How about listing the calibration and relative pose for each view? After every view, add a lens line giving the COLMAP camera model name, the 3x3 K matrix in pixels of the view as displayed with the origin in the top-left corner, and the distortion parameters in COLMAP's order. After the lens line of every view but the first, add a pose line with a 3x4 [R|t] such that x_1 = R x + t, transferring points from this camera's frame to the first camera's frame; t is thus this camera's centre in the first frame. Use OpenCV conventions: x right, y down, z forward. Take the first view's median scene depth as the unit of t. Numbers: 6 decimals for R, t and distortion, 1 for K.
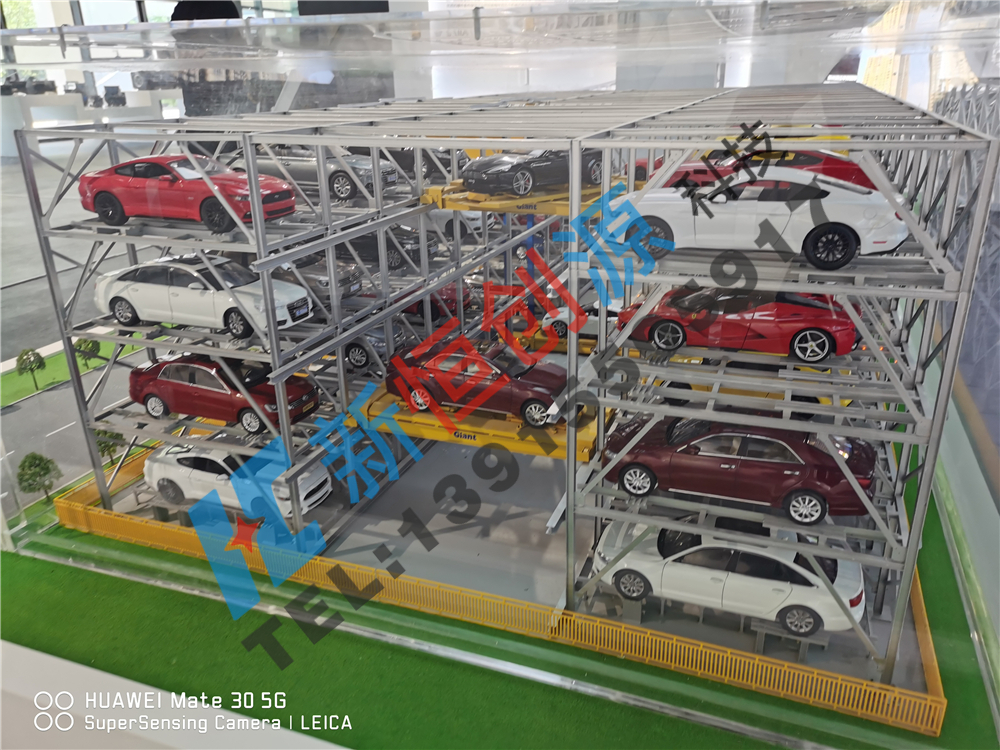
lens RADIAL K [[764.5, 0, 498.6], [0, 764.5, 389.8], [0, 0, 1]] dist [0.051044, -0.058049]
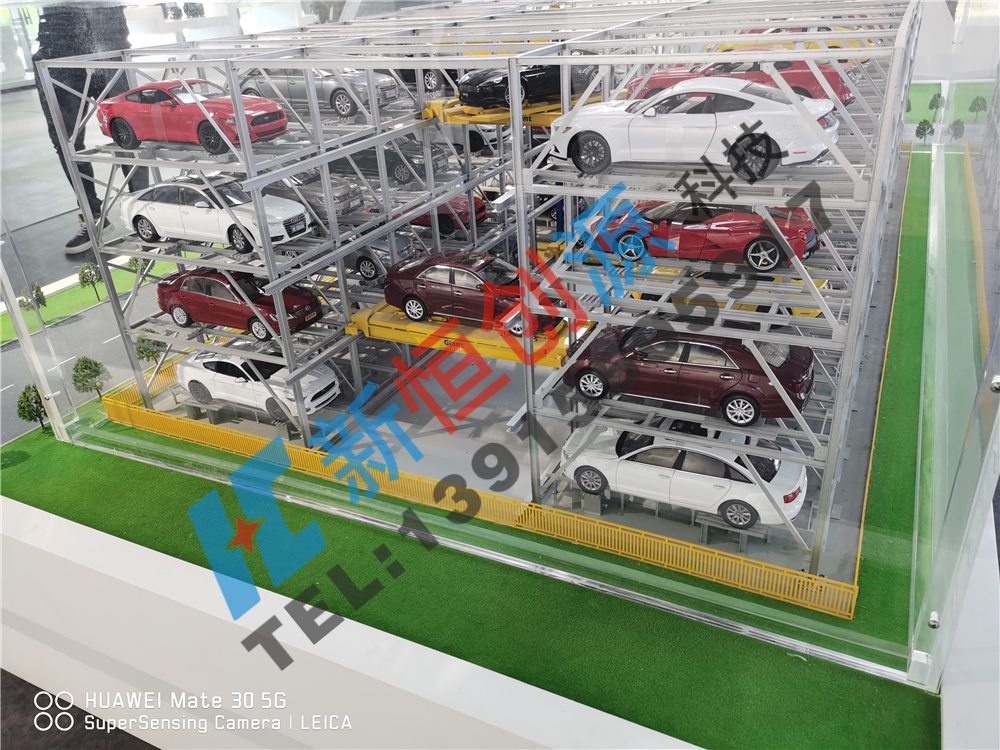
lens RADIAL K [[764.5, 0, 498.6], [0, 764.5, 389.8], [0, 0, 1]] dist [0.051044, -0.058049]
pose [[0.994089, 0.009211, -0.108176, 0.140174], [0.003265, 0.993407, 0.114592, 0.002037], [0.108518, -0.114267, 0.987505, -0.060710]]
